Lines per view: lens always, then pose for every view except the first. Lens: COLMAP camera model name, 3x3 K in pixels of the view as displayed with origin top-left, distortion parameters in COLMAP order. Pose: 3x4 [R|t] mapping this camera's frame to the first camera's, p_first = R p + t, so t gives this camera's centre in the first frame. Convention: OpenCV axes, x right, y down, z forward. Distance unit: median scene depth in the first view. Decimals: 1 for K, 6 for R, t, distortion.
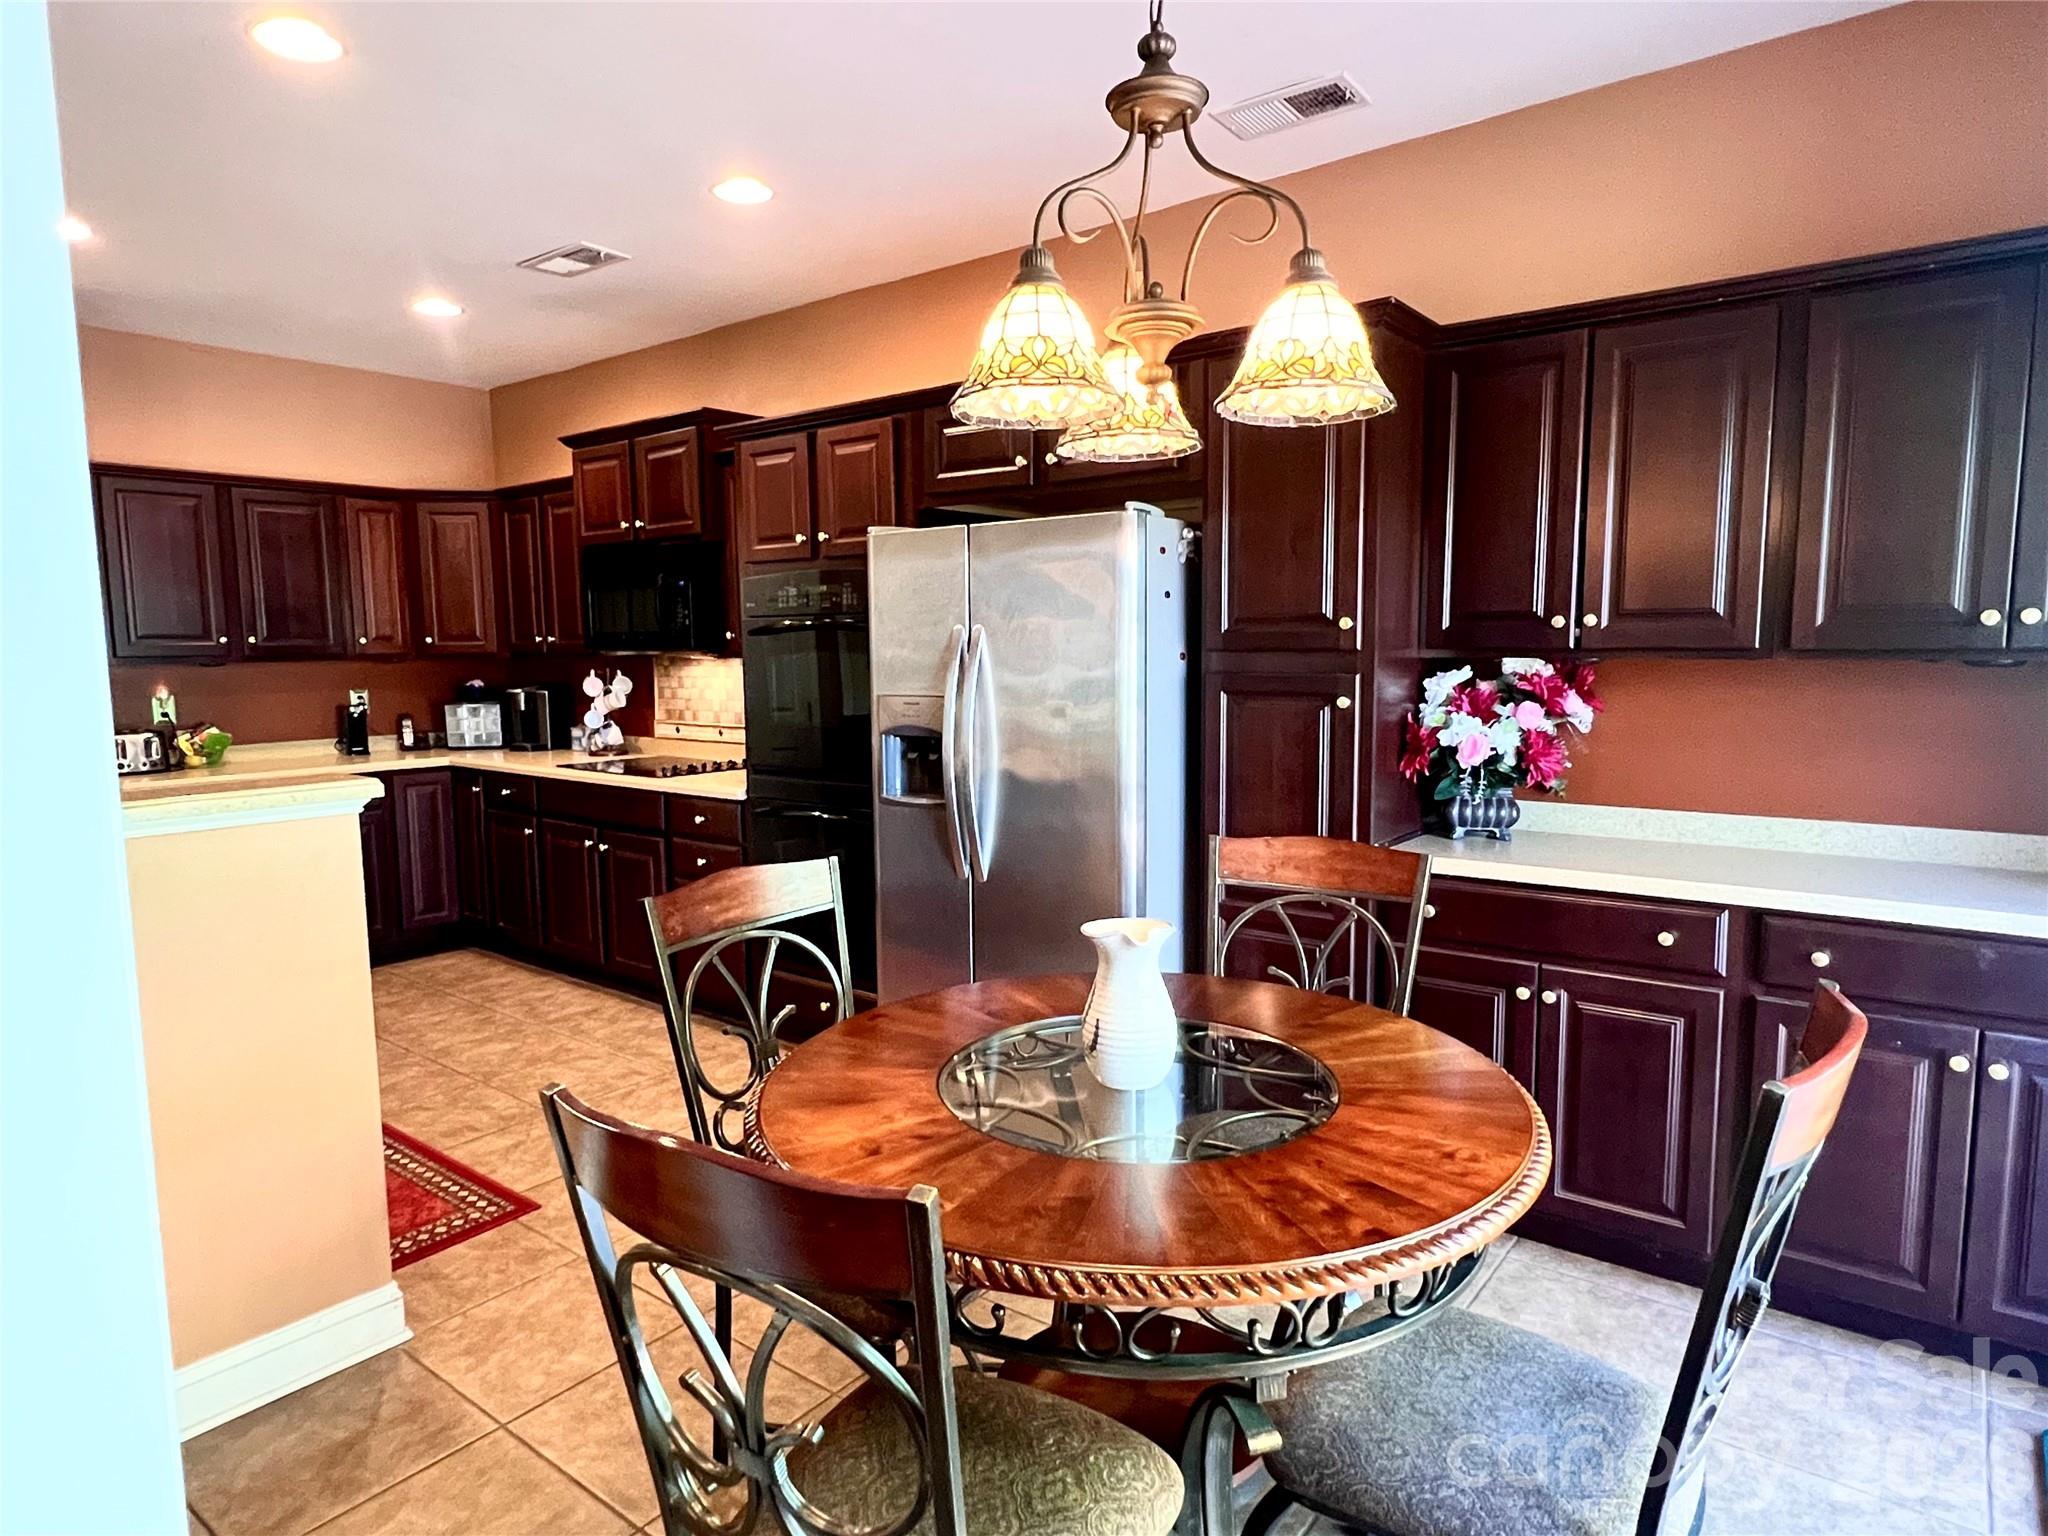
lens RADIAL K [[1186.7, 0, 1024.0], [0, 1186.7, 768.0], [0, 0, 1]] dist [0.006572, 0.000030]
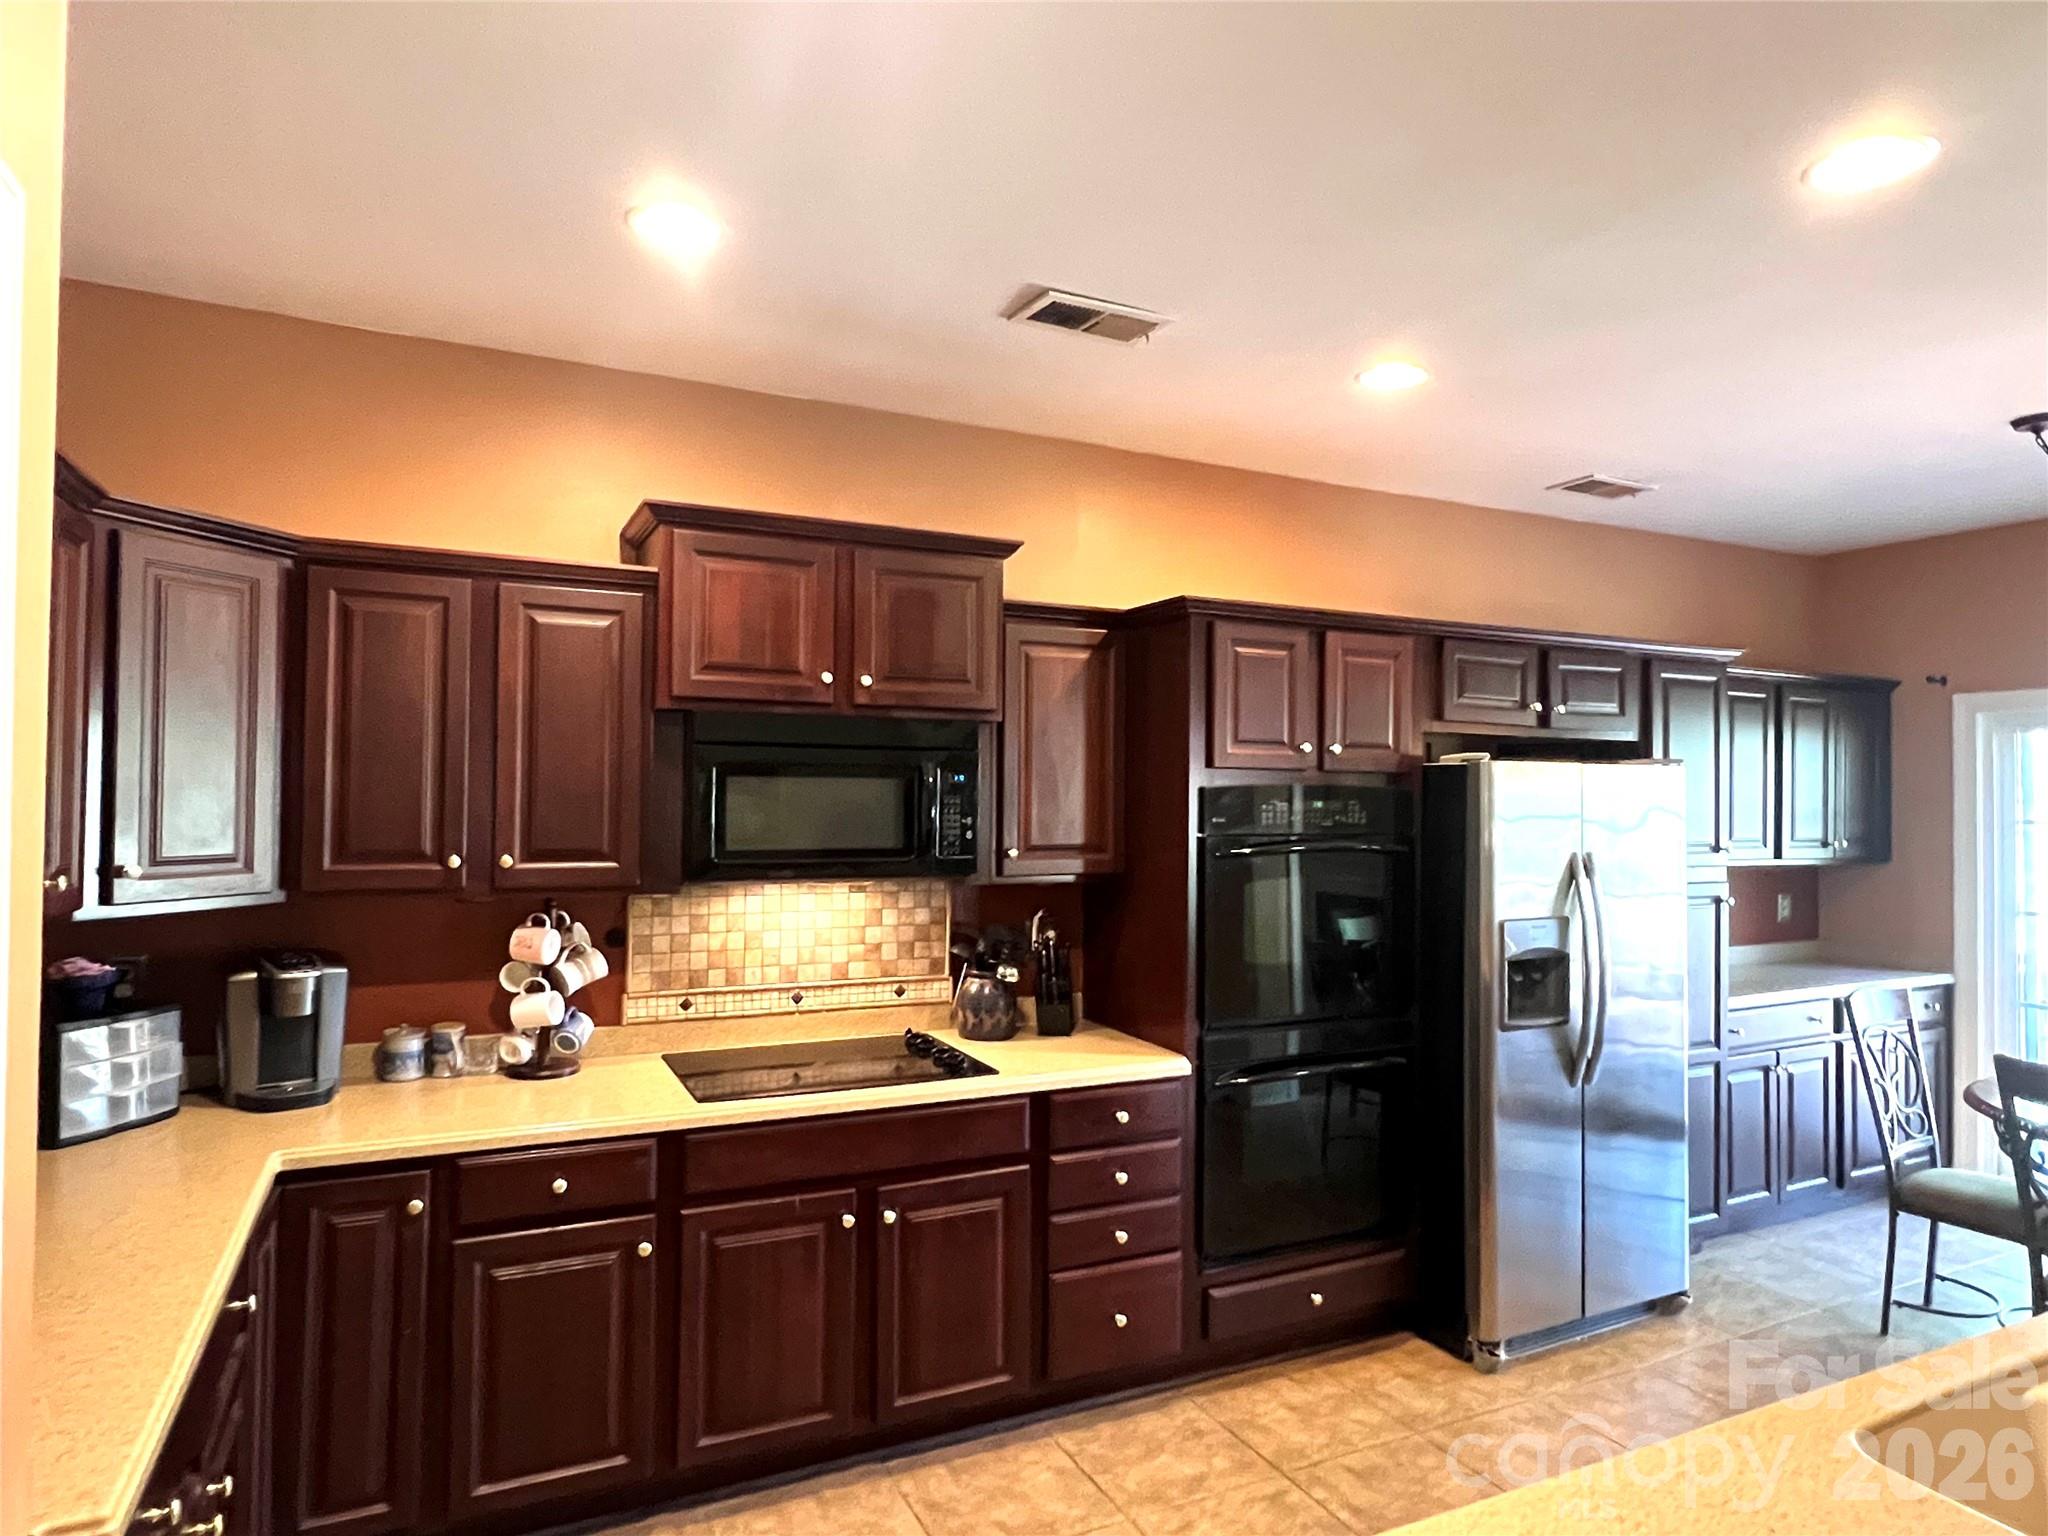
lens RADIAL K [[1186.7, 0, 1024.0], [0, 1186.7, 768.0], [0, 0, 1]] dist [0.006572, 0.000030]
pose [[0.434747, 0.037689, 0.899764, -1.276512], [0.078205, 0.993769, -0.079414, -0.150739], [-0.897151, 0.104891, 0.429090, 0.977815]]
